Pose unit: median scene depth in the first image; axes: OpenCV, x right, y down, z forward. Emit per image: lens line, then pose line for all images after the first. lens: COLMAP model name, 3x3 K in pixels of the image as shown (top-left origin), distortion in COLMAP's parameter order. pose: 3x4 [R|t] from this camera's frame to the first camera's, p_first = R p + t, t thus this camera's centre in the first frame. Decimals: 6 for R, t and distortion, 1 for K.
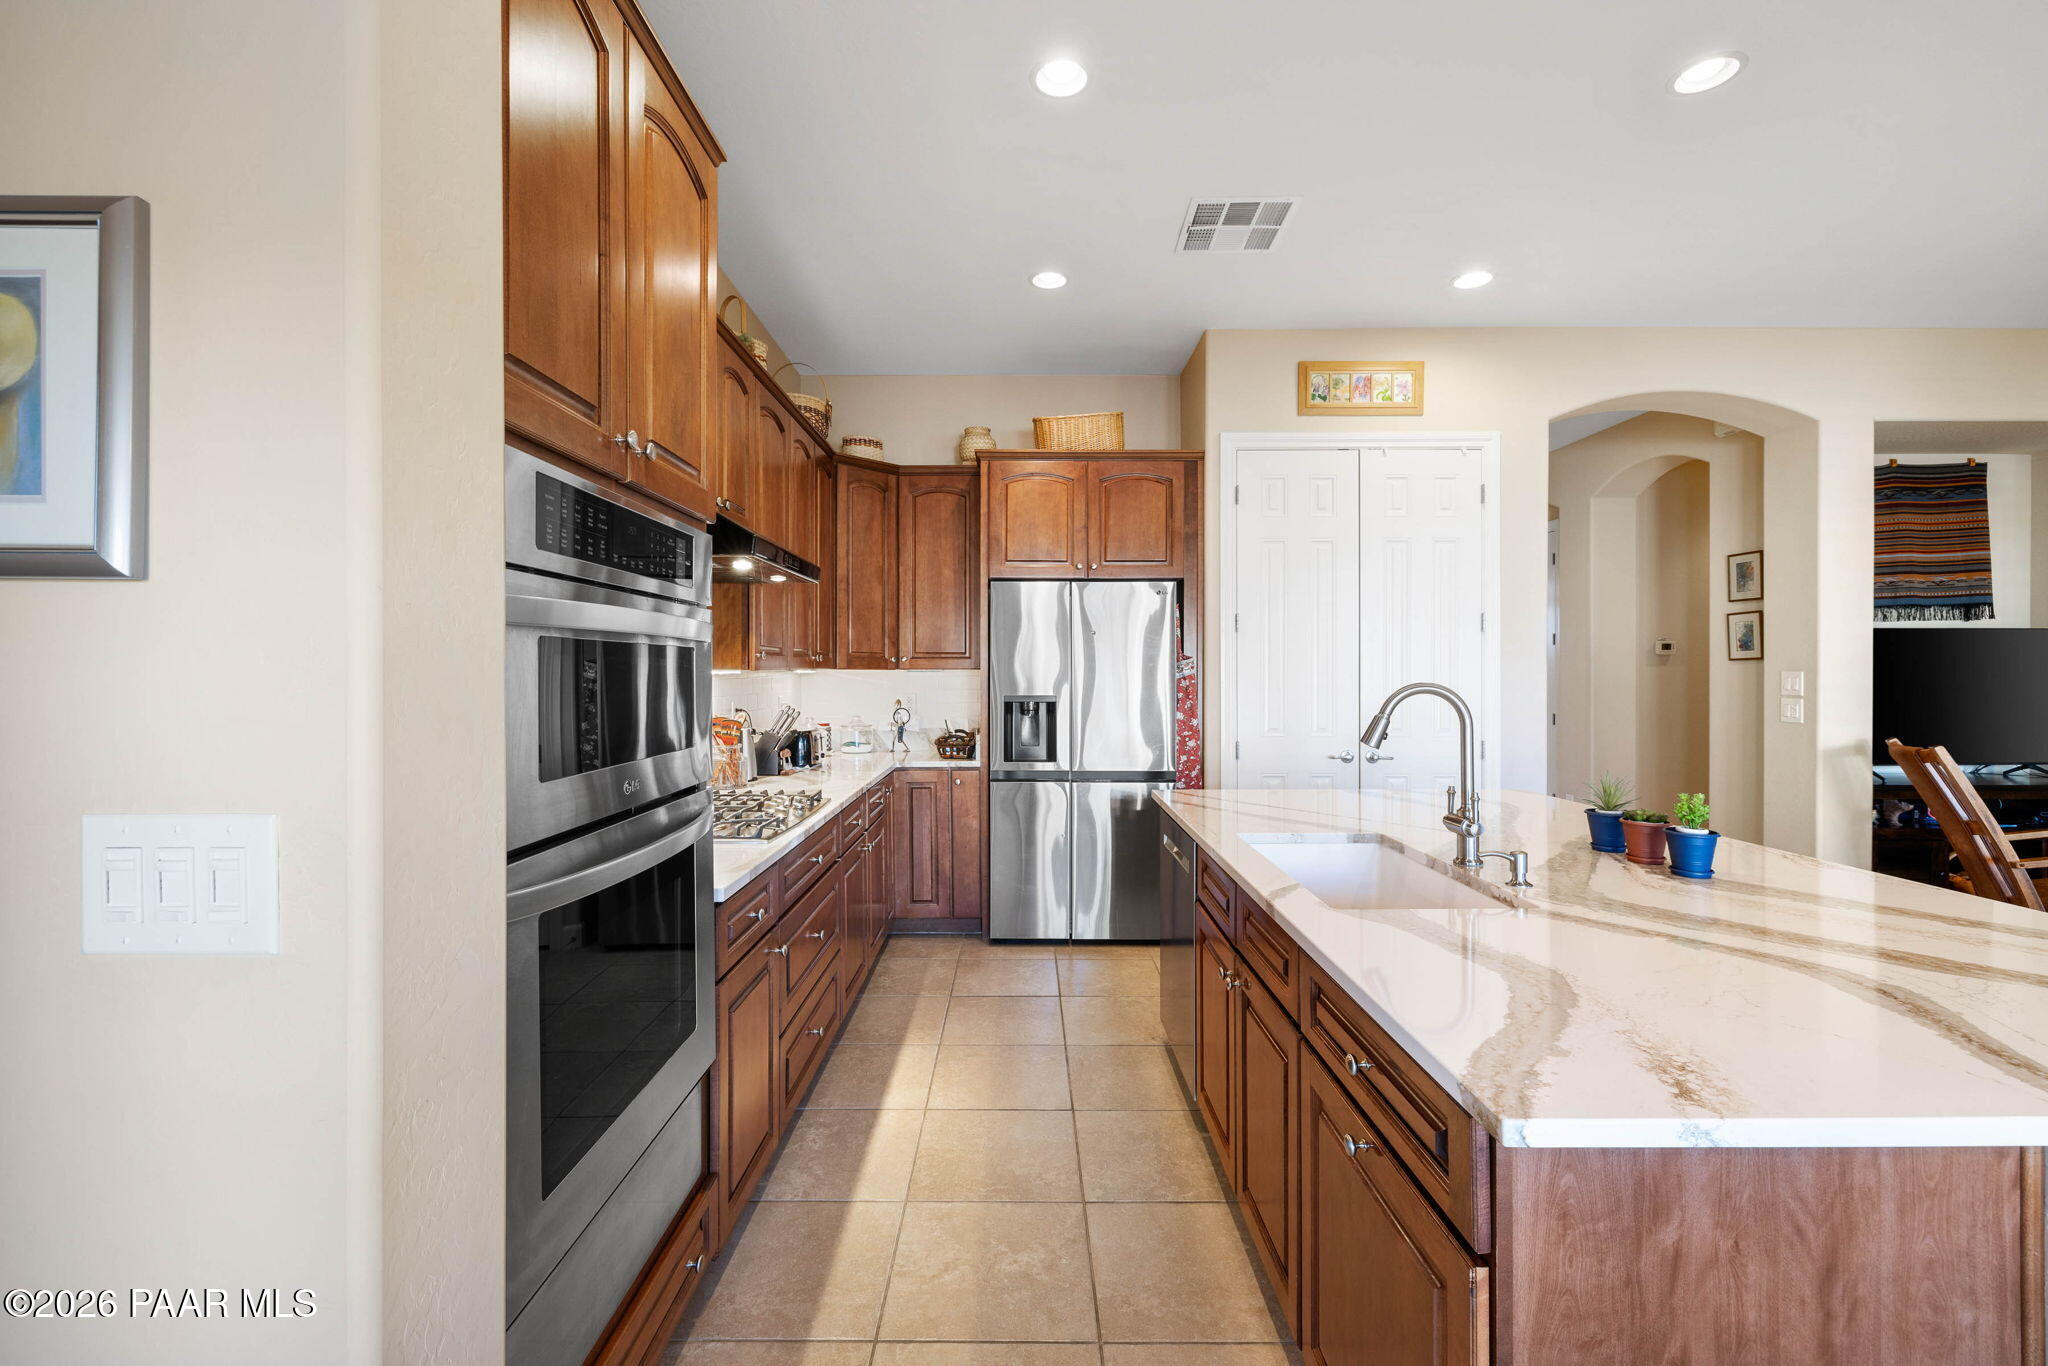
lens RADIAL K [[862.2, 0, 1014.5], [0, 862.2, 666.2], [0, 0, 1]] dist [0.002760, -0.000878]
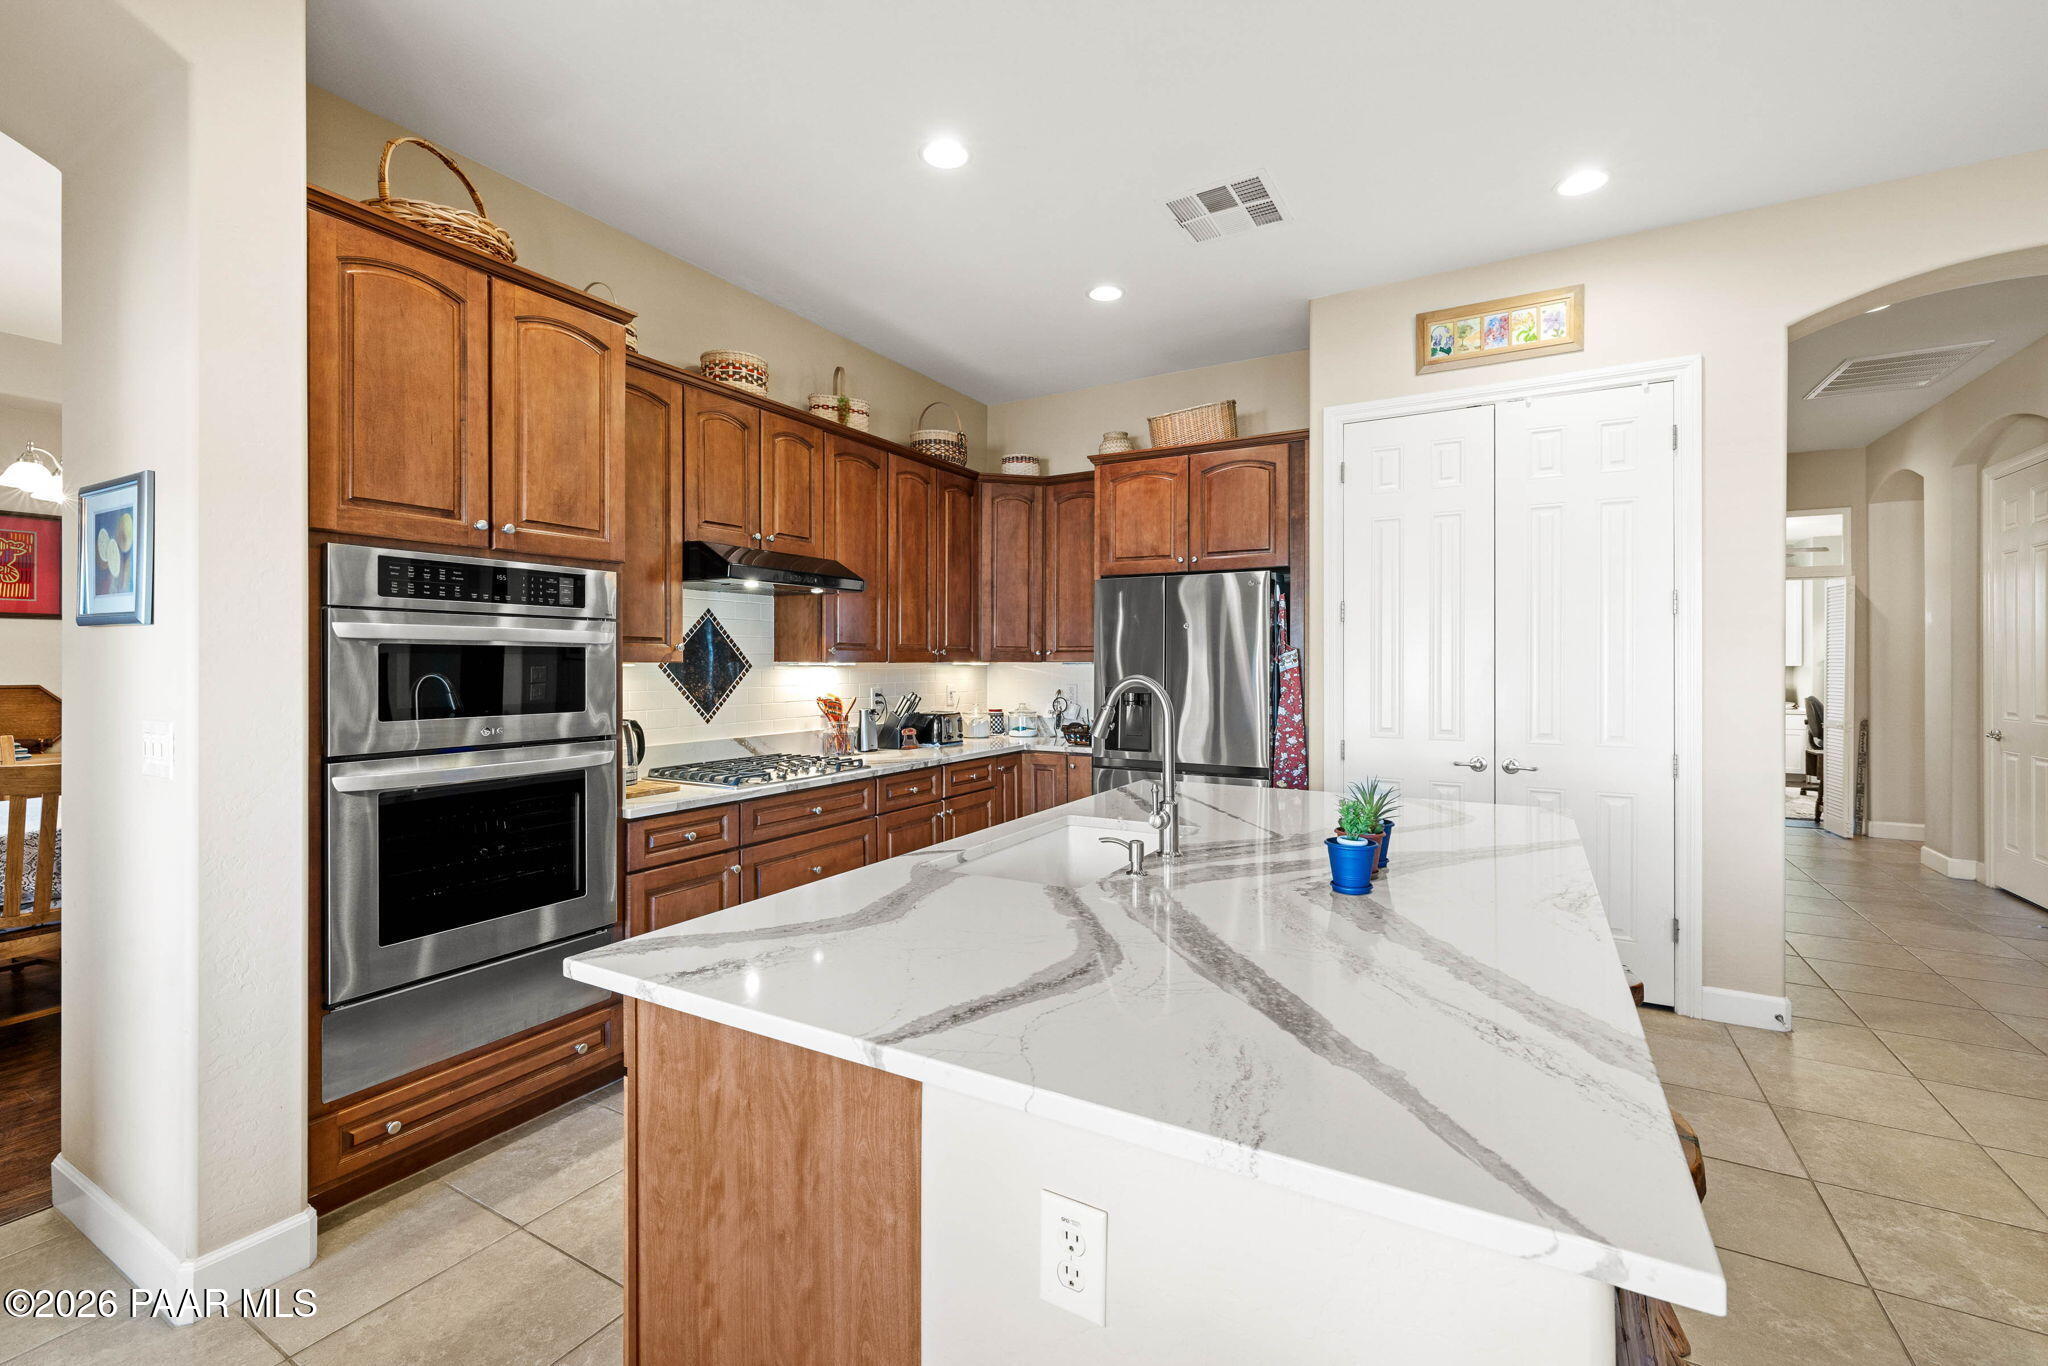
lens RADIAL K [[862.2, 0, 986.5], [0, 862.2, 657.5], [0, 0, 1]] dist [0.002760, -0.000878]
pose [[0.862908, -0.001191, -0.505359, 0.397930], [0.000452, 0.999999, -0.001584, -0.000022], [0.505360, 0.001138, 0.862908, 0.013383]]
